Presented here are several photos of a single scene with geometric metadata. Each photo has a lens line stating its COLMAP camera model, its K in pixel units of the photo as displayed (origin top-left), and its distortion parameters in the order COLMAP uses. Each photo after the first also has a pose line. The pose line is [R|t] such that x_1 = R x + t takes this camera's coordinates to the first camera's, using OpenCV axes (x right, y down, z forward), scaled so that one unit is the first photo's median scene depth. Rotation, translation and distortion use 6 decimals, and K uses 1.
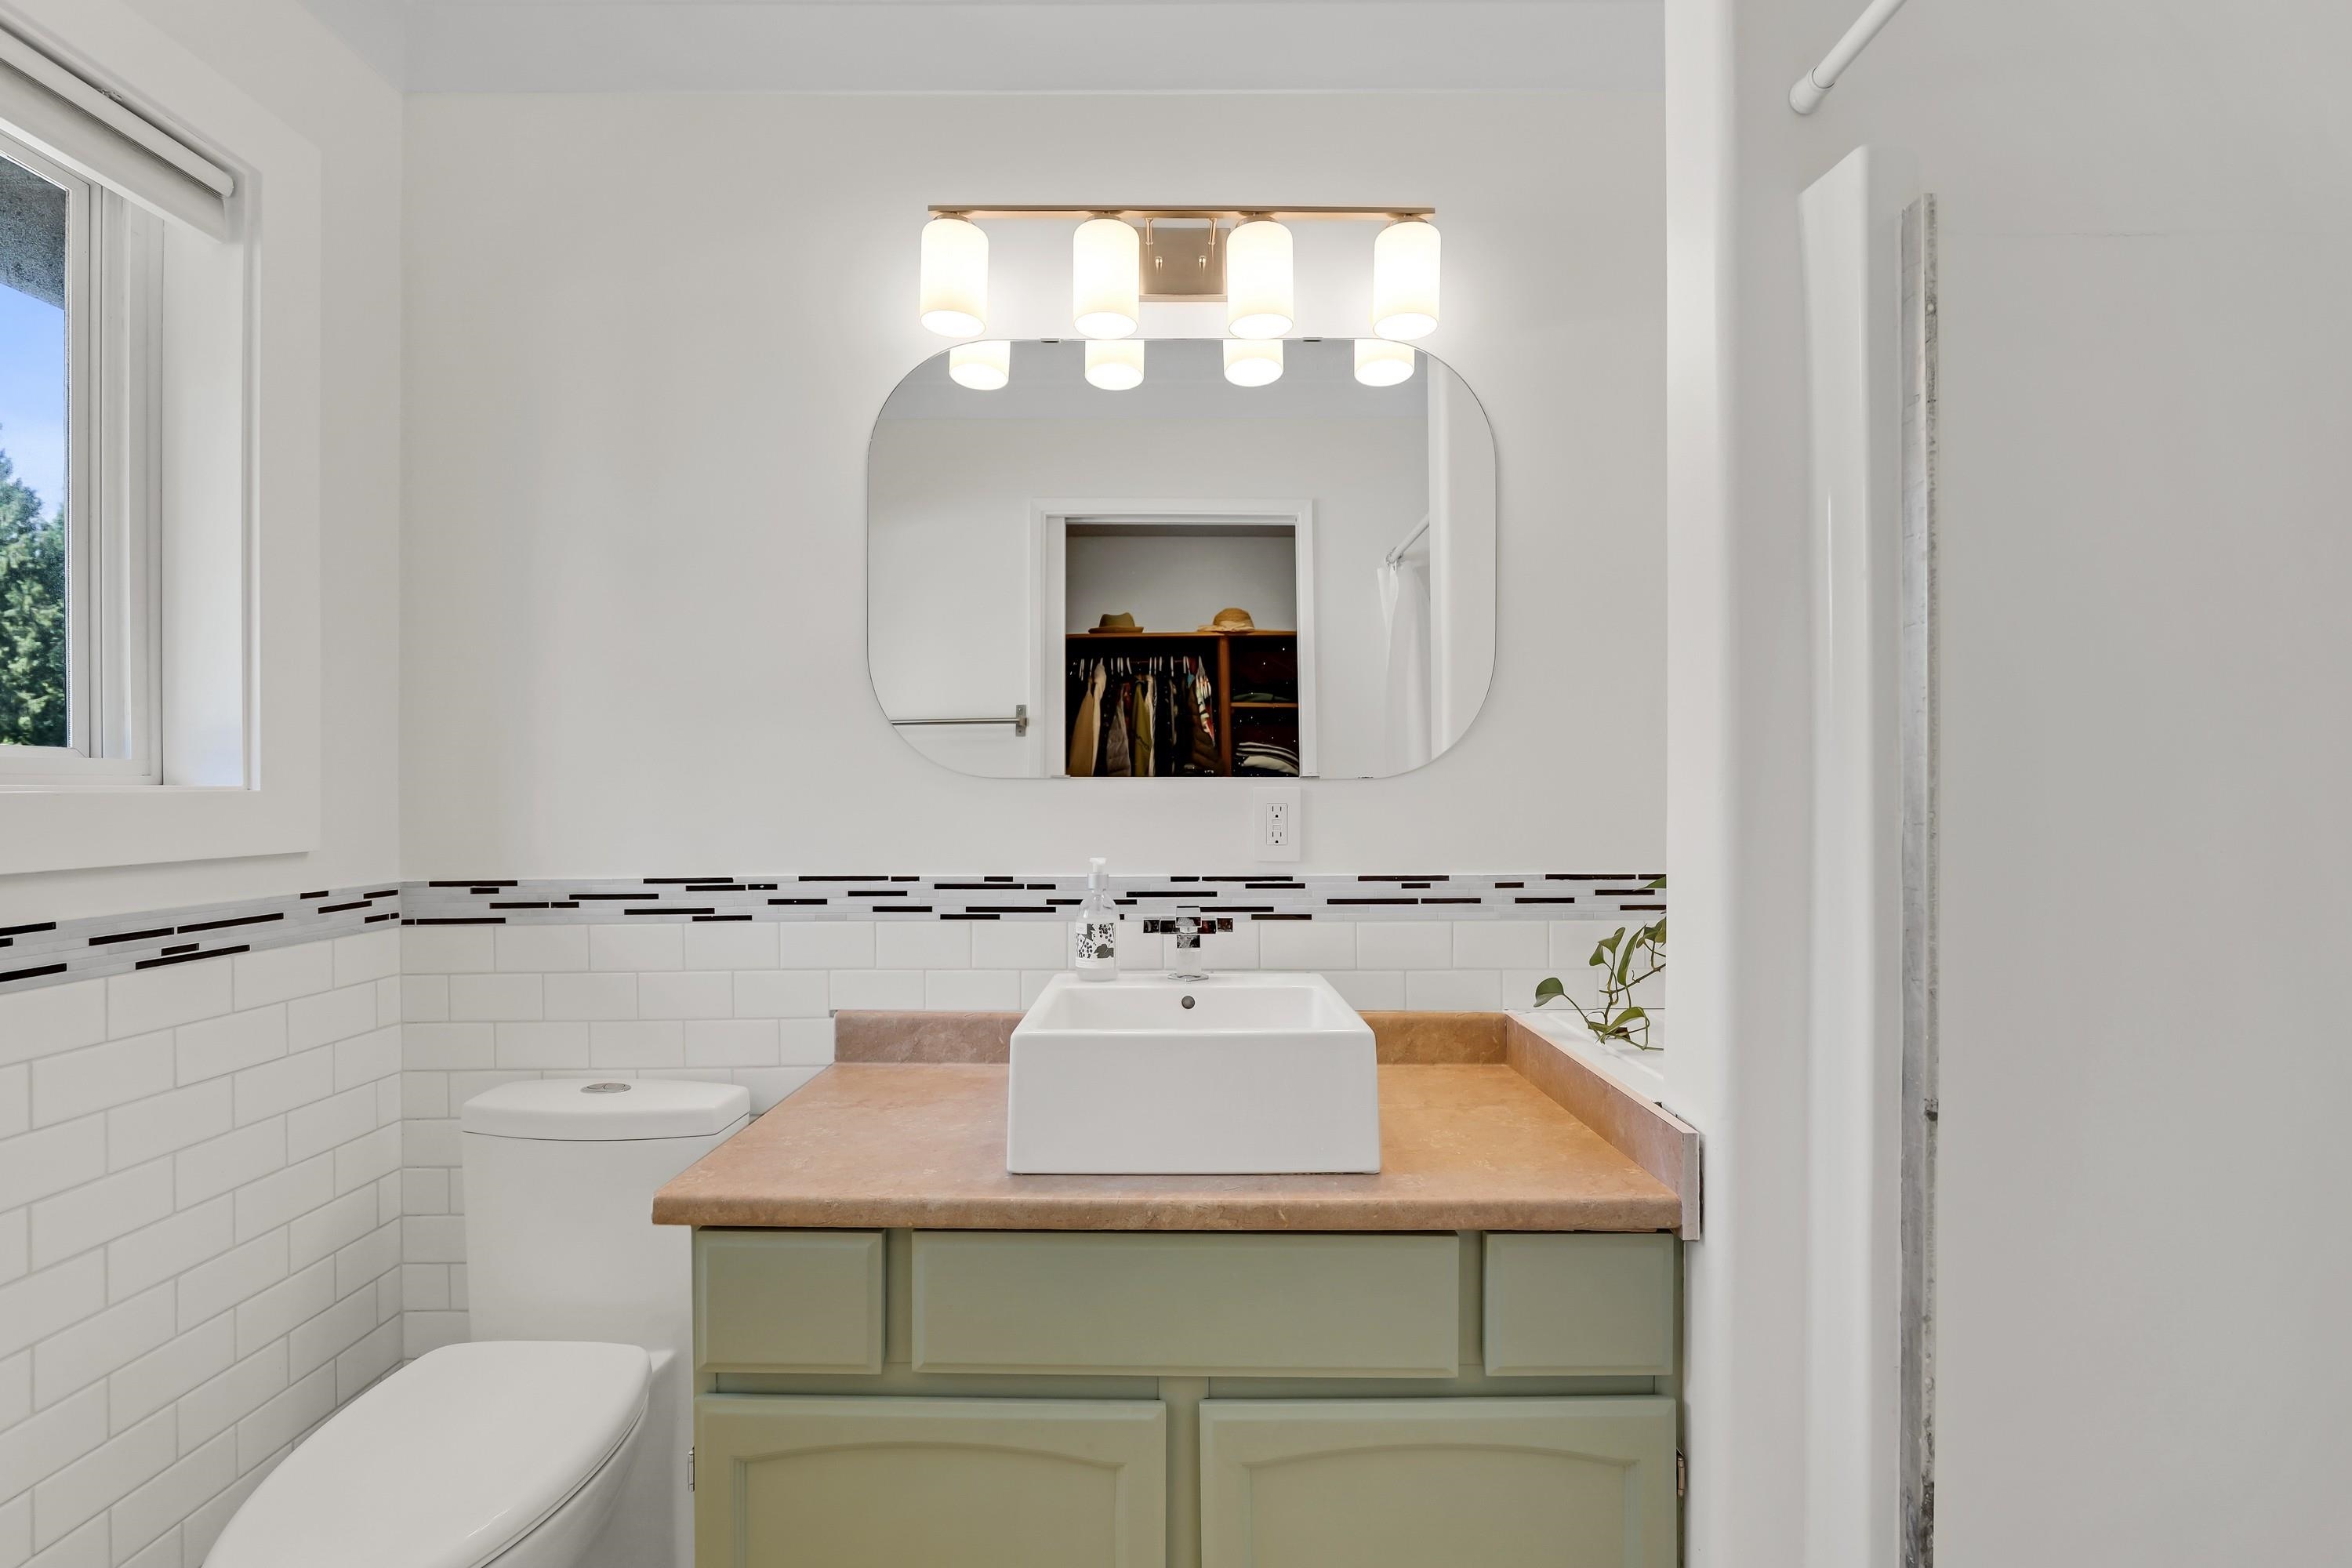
lens RADIAL K [[996.5, 0, 1173.2], [0, 996.5, 810.7], [0, 0, 1]] dist [-0.003759, -0.000251]
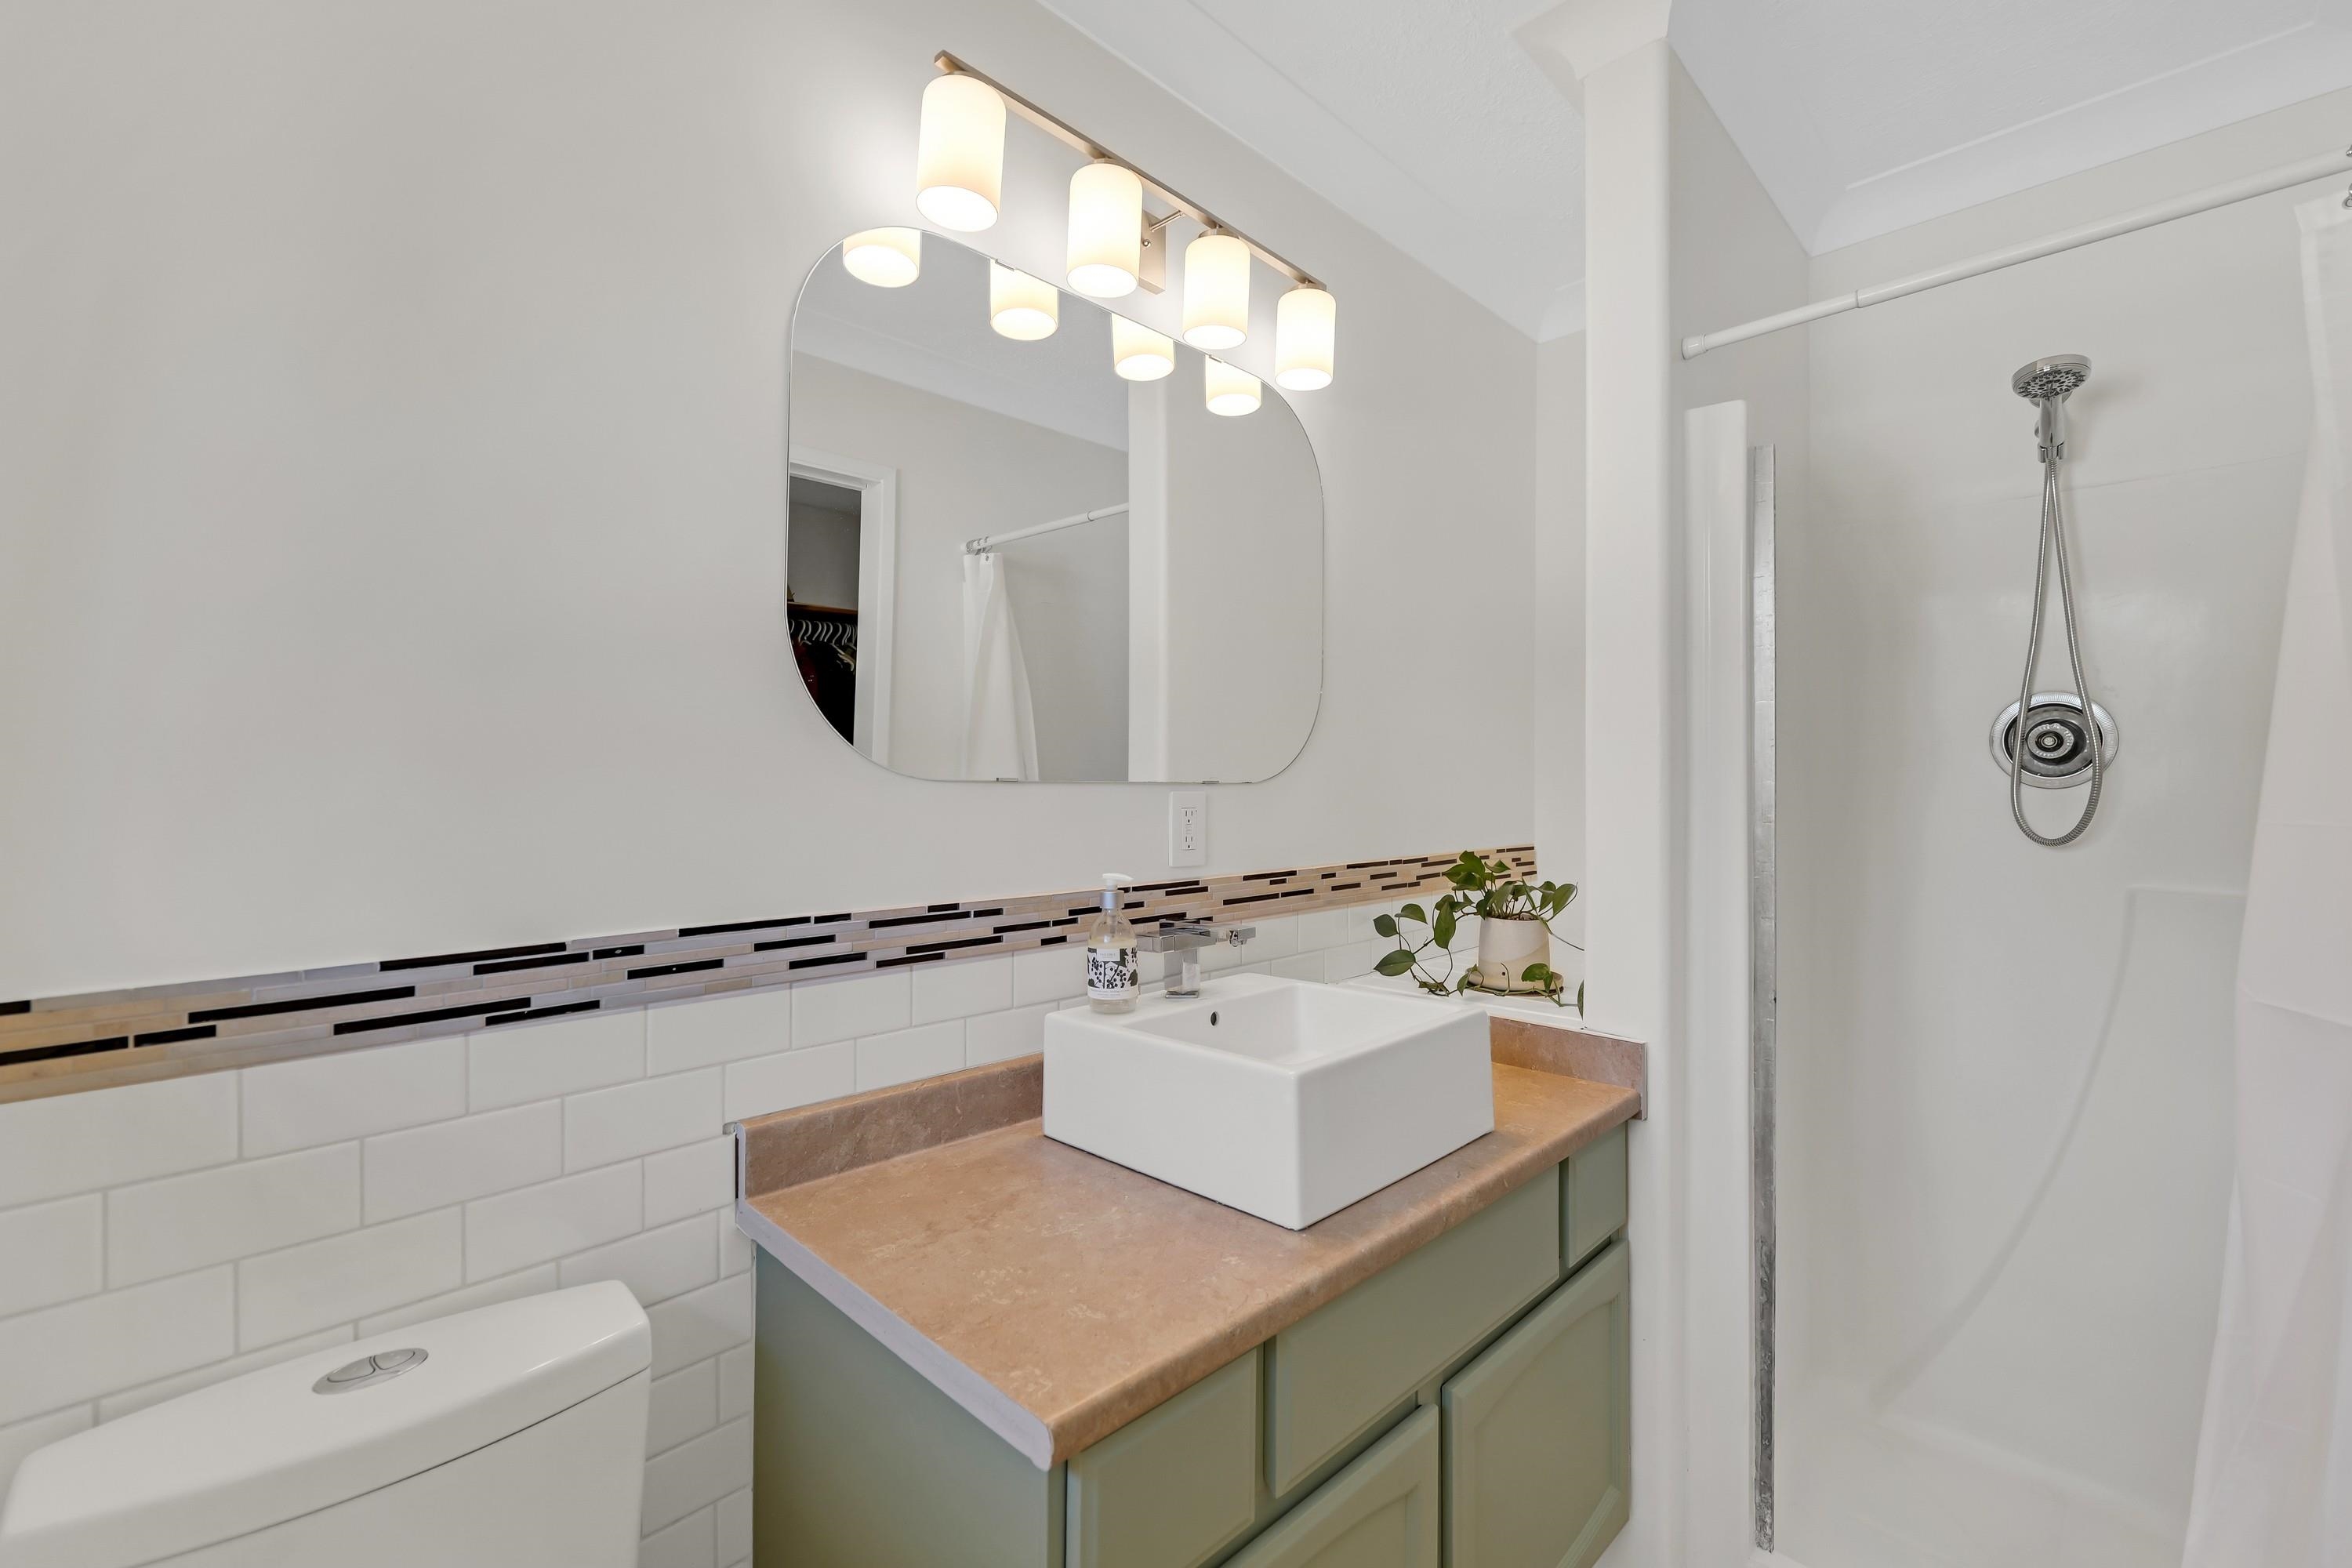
lens RADIAL K [[996.5, 0, 1173.2], [0, 996.5, 810.7], [0, 0, 1]] dist [-0.003759, -0.000251]
pose [[0.702314, -0.014538, 0.711719, -0.609622], [0.008087, 0.999890, 0.012444, -0.016365], [-0.711821, -0.002984, 0.702354, 0.319001]]
